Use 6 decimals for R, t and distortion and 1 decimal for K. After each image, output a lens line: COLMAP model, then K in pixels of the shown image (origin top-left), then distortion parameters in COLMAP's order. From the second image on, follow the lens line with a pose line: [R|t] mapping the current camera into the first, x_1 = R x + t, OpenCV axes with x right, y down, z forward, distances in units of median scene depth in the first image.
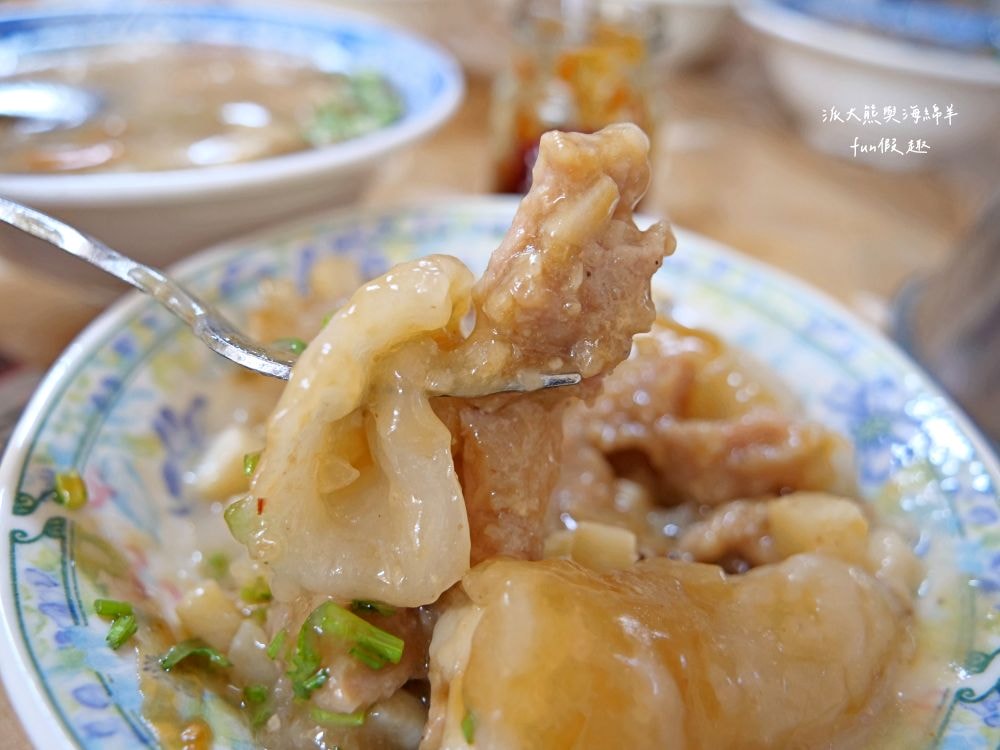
lens RADIAL K [[728.9, 0, 496.1], [0, 728.9, 384.0], [0, 0, 1]] dist [-0.049447, 0.011048]
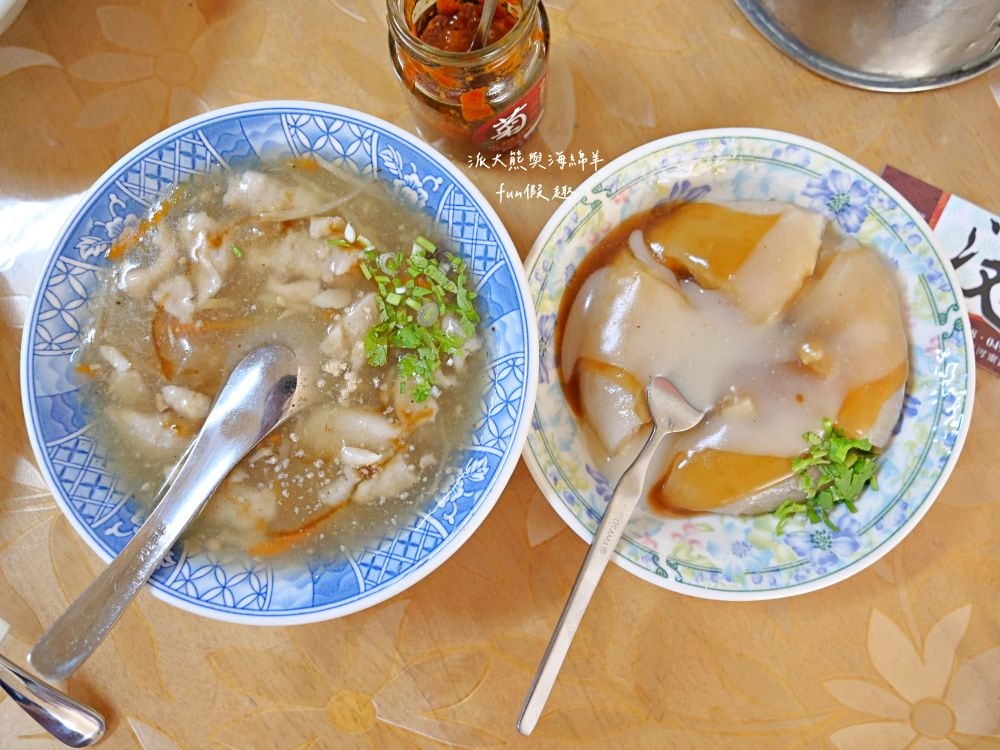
lens RADIAL K [[728.9, 0, 505.3], [0, 728.9, 366.7], [0, 0, 1]] dist [-0.049447, 0.011048]
pose [[0.663657, -0.745848, -0.057182, -0.322170], [0.516752, 0.401849, 0.755966, -2.055539], [-0.540857, -0.531251, 0.652109, 0.052804]]
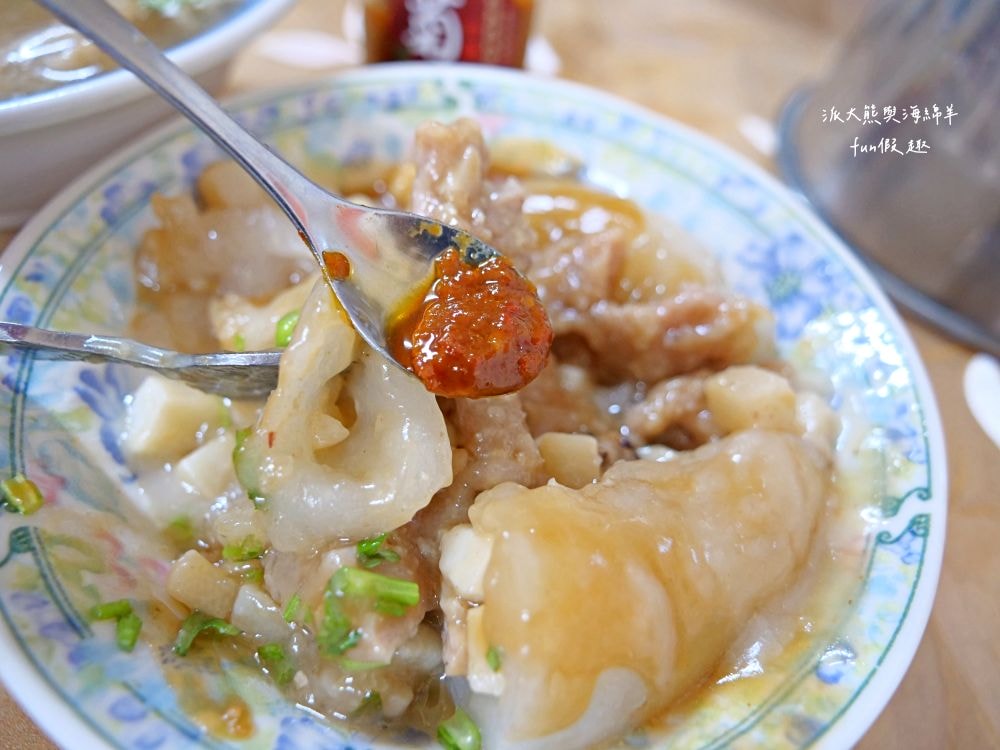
lens RADIAL K [[728.9, 0, 502.8], [0, 728.9, 376.7], [0, 0, 1]] dist [-0.049447, 0.011048]
pose [[0.976591, -0.149377, 0.154780, -0.095784], [0.104964, 0.959001, 0.263249, -0.175650], [-0.187757, -0.240840, 0.952231, 0.026925]]
